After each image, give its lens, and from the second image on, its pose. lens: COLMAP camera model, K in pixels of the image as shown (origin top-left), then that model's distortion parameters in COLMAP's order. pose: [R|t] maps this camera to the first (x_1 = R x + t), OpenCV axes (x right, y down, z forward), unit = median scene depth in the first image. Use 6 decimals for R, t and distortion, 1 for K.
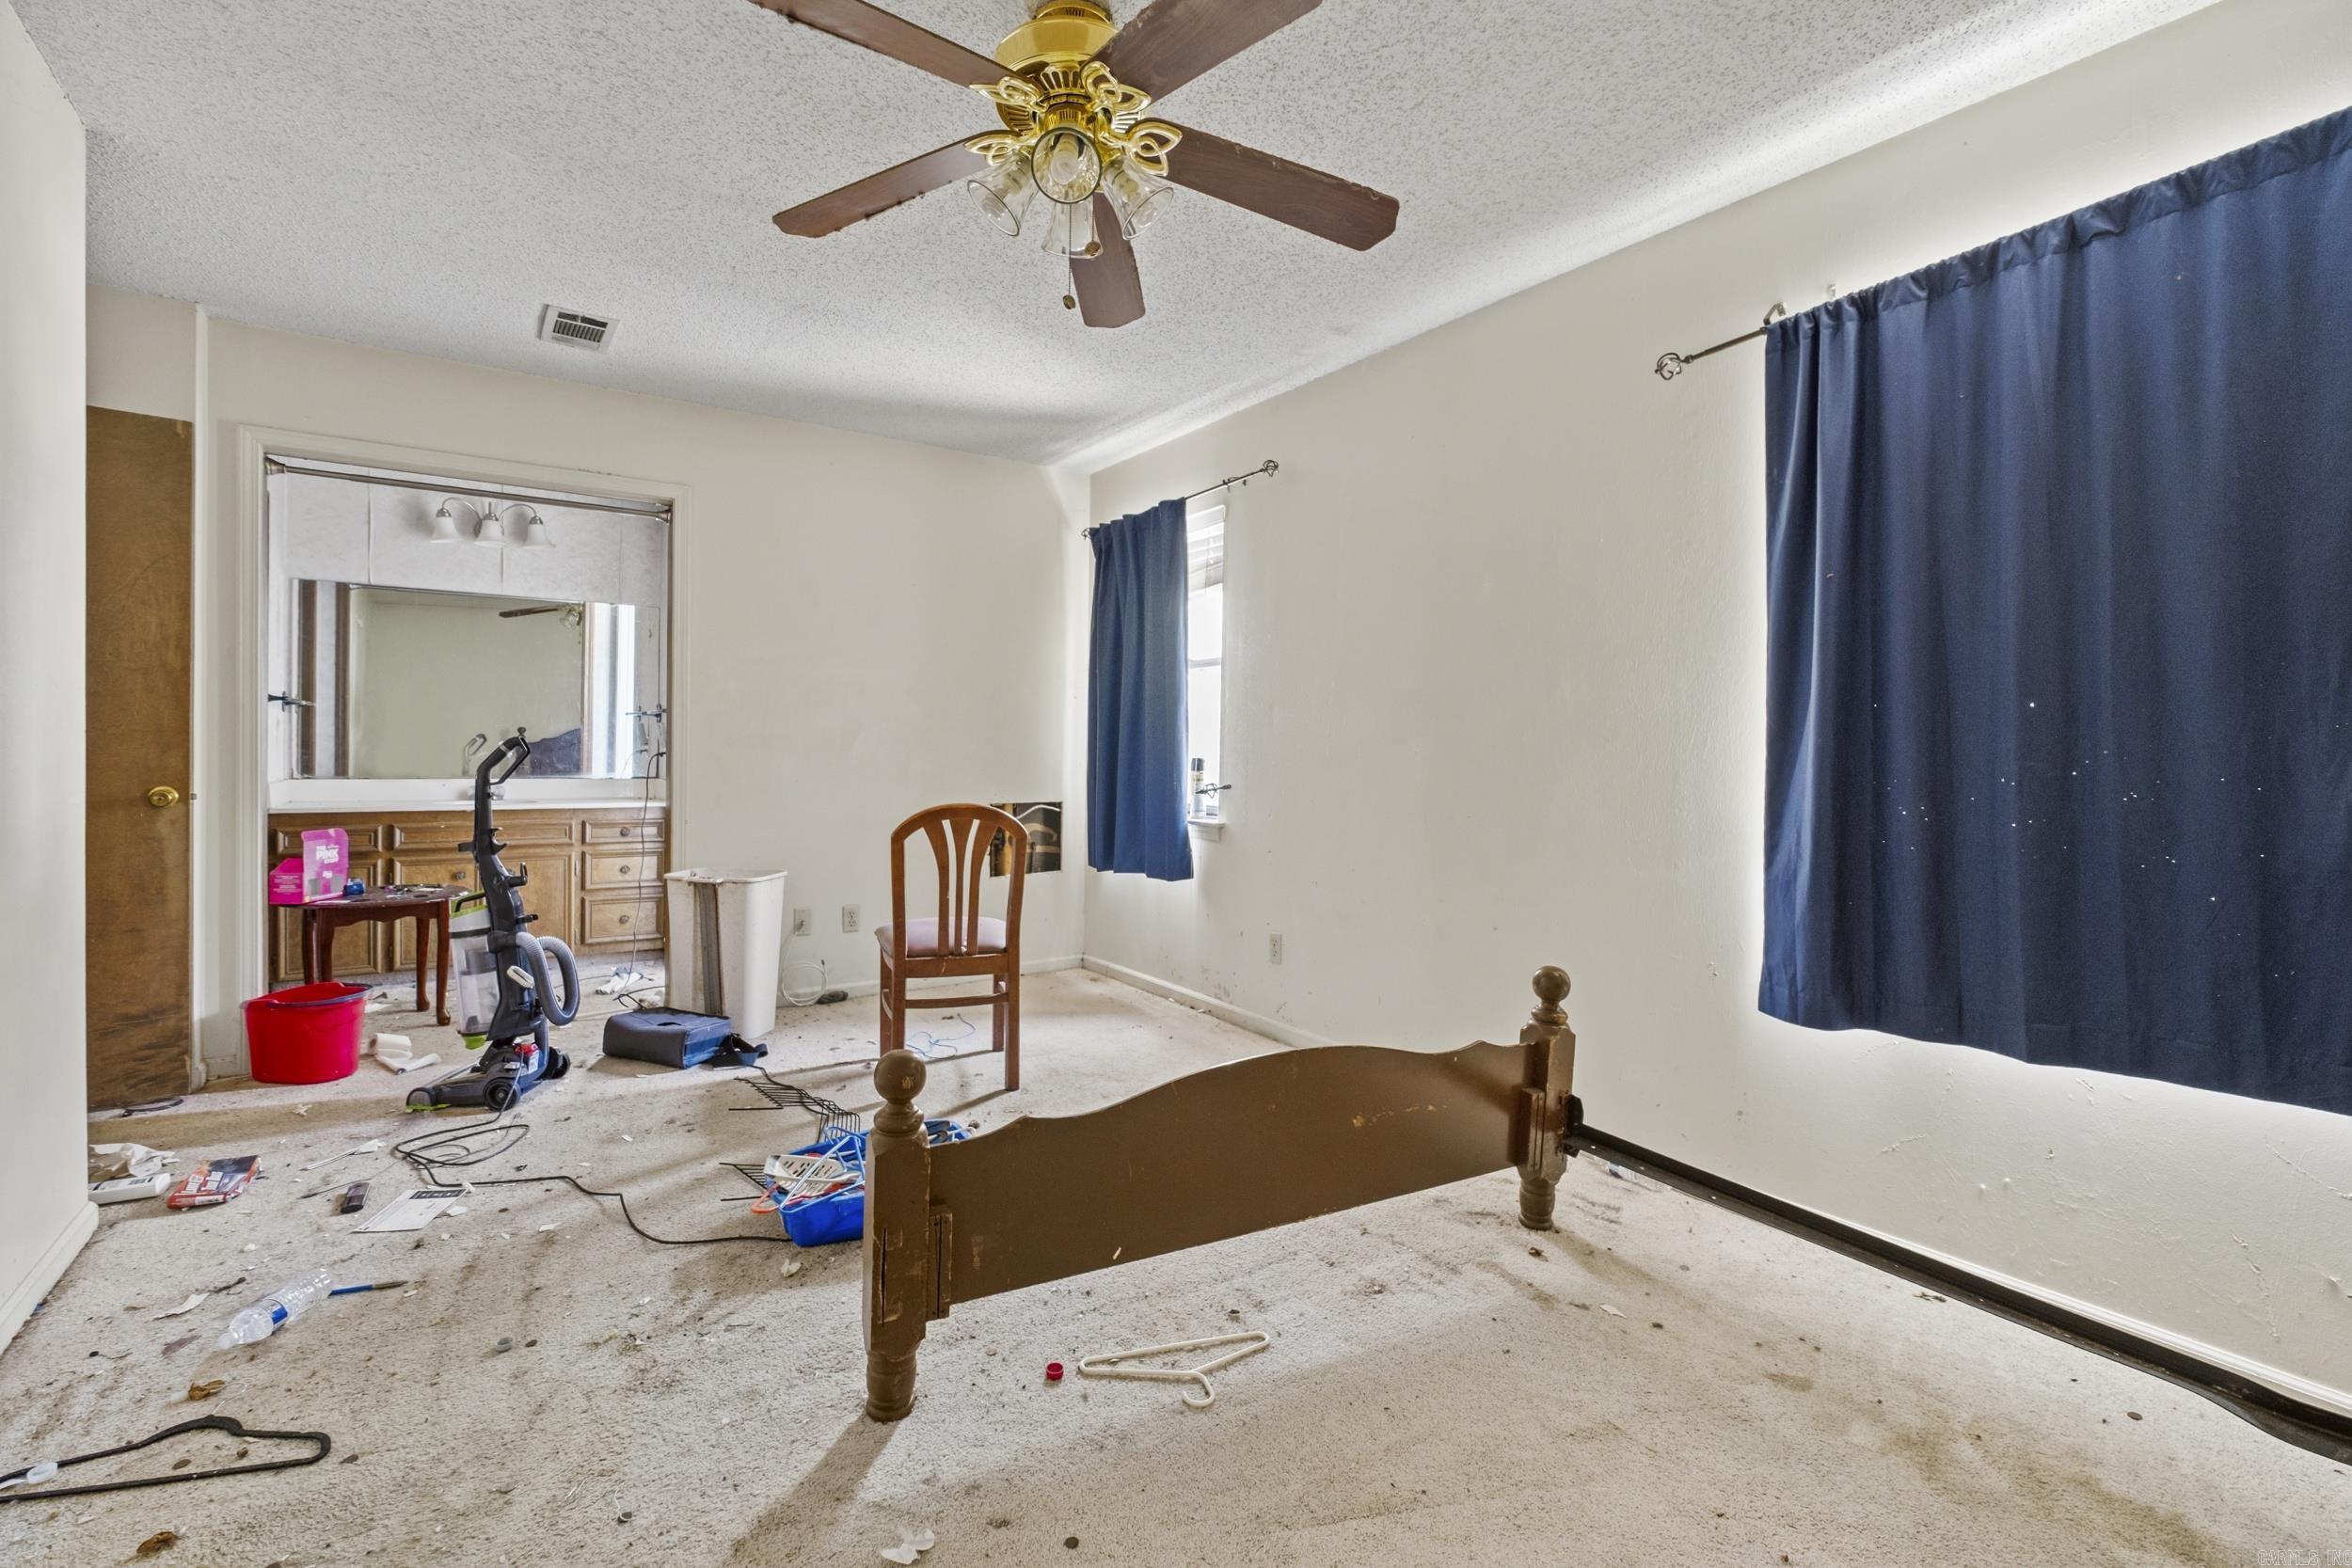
lens RADIAL K [[1046.4, 0, 1176.0], [0, 1046.4, 778.4], [0, 0, 1]] dist [-0.003767, -0.001322]
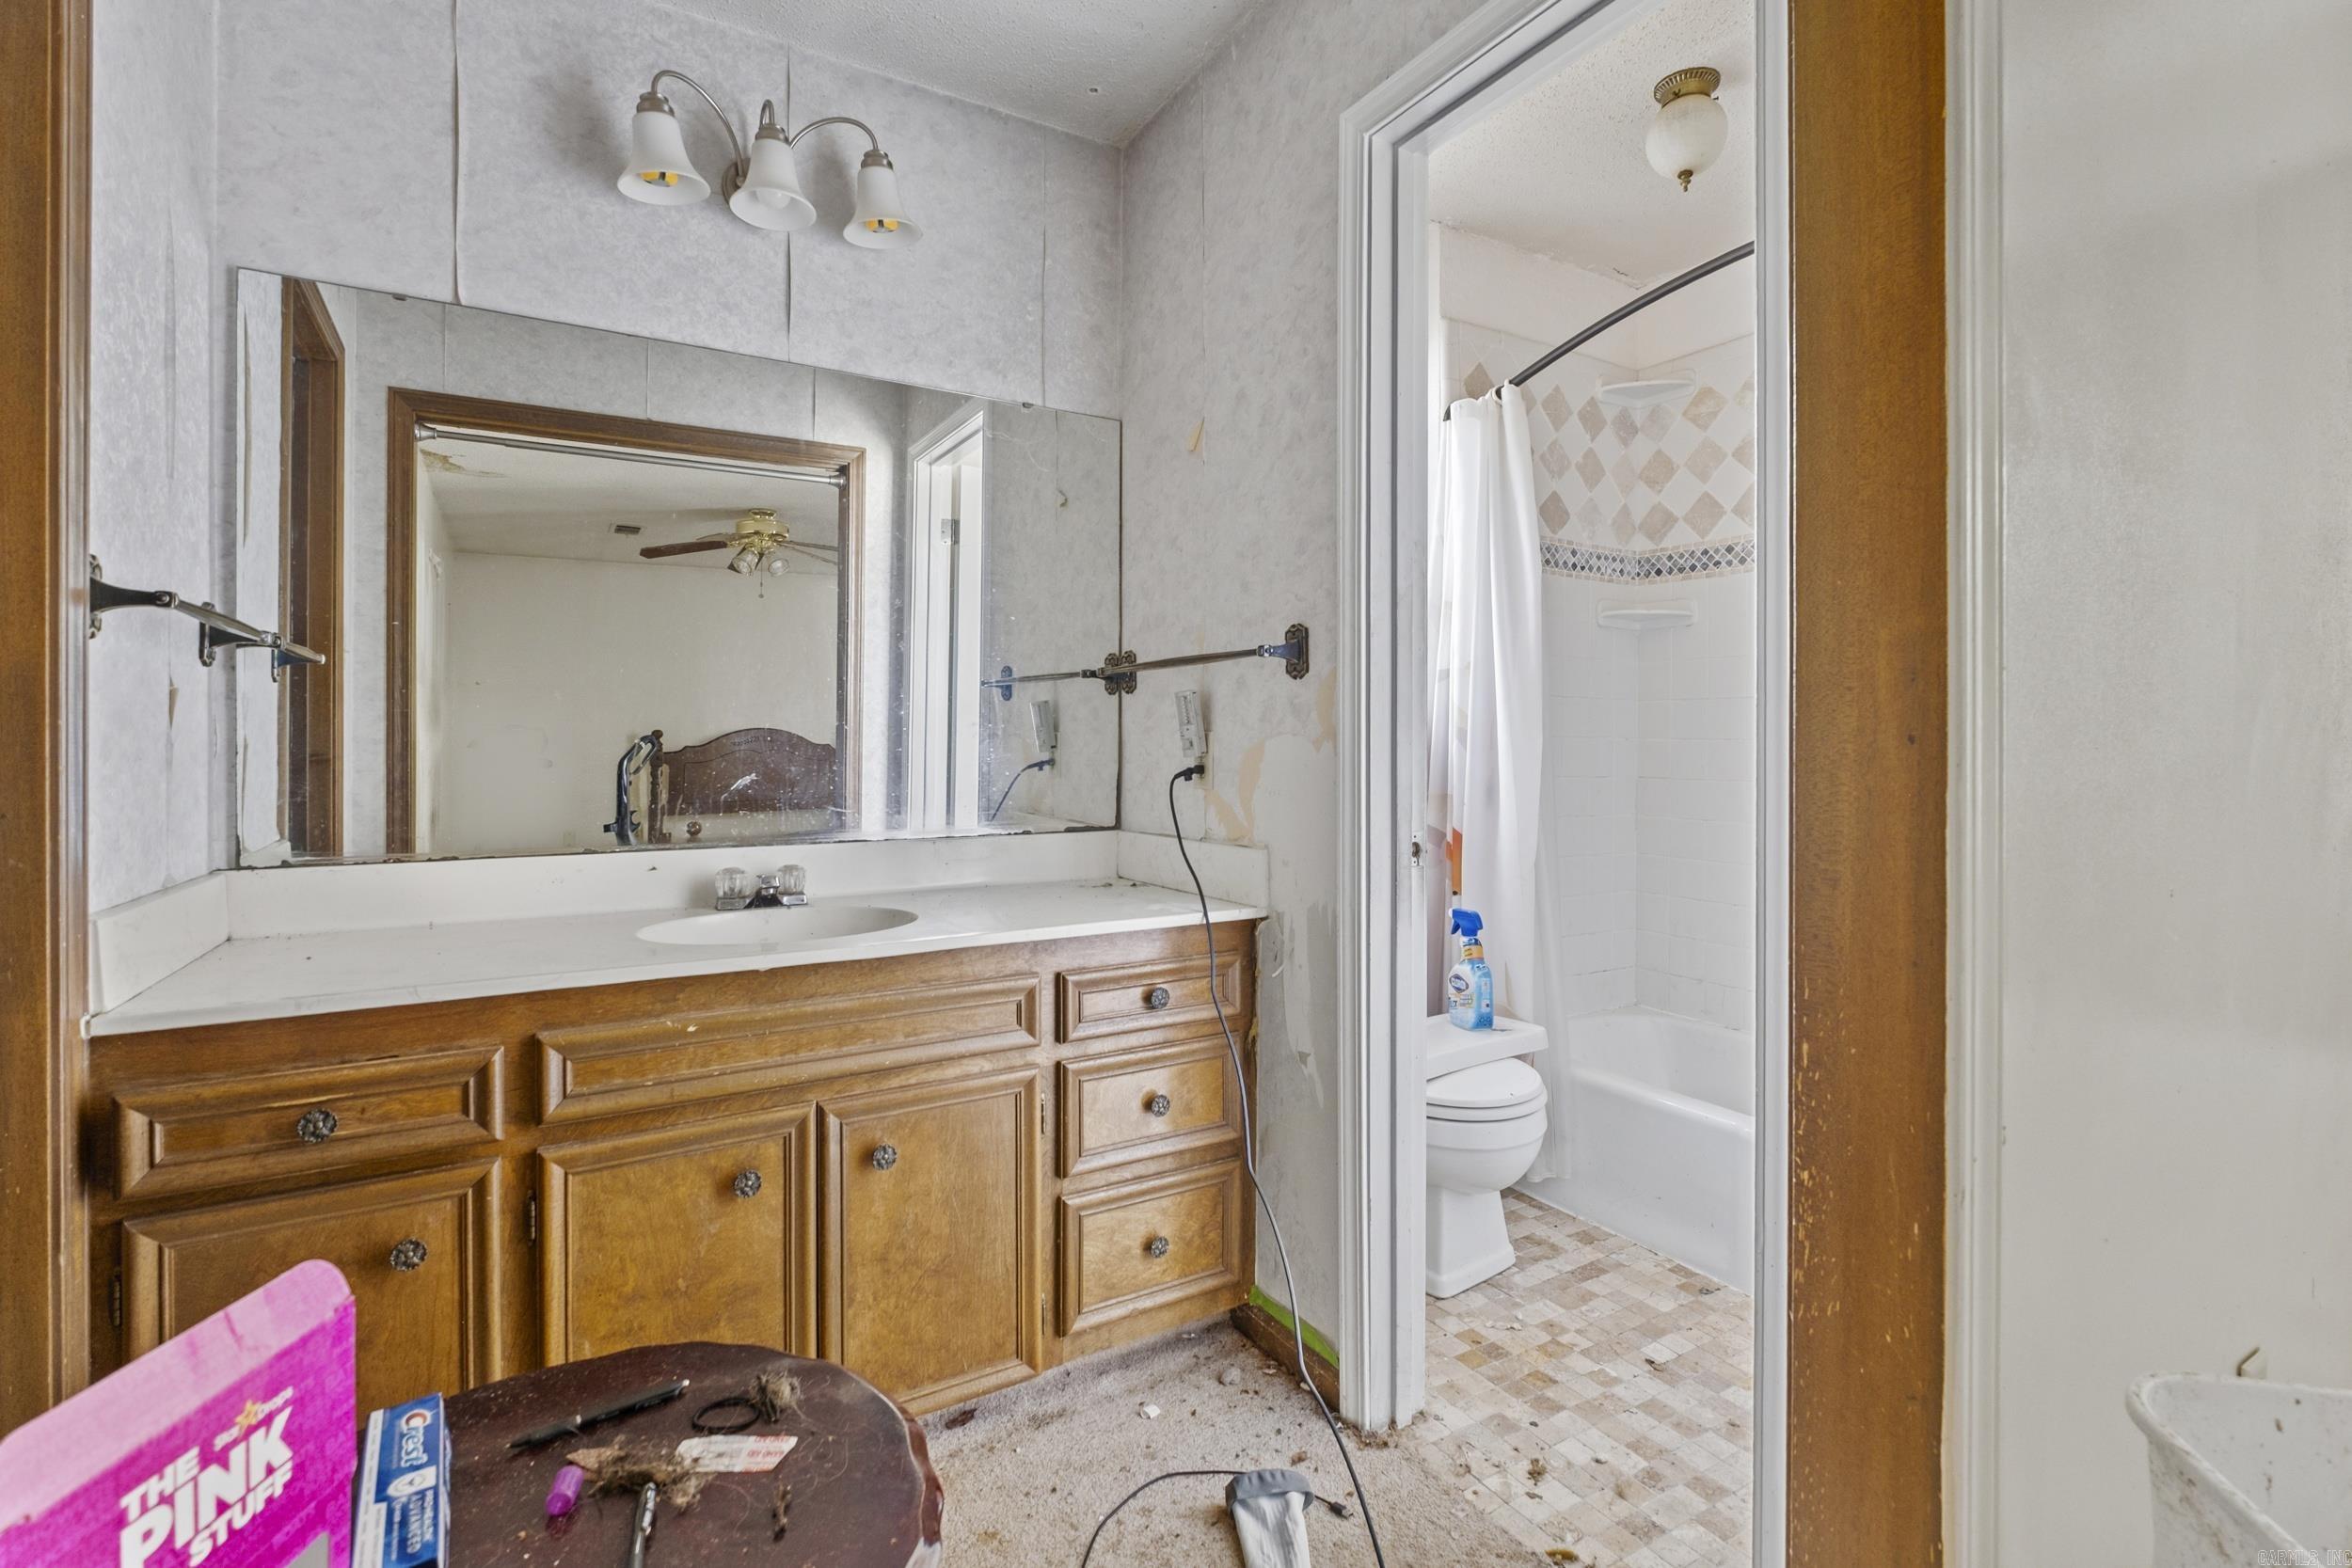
lens RADIAL K [[1046.4, 0, 1161.1], [0, 1046.4, 763.4], [0, 0, 1]] dist [-0.003767, -0.001322]
pose [[0.997821, -0.016355, -0.063923, -0.511623], [0.015498, 0.999784, -0.013881, -0.022778], [0.064136, 0.012860, 0.997858, 0.661009]]
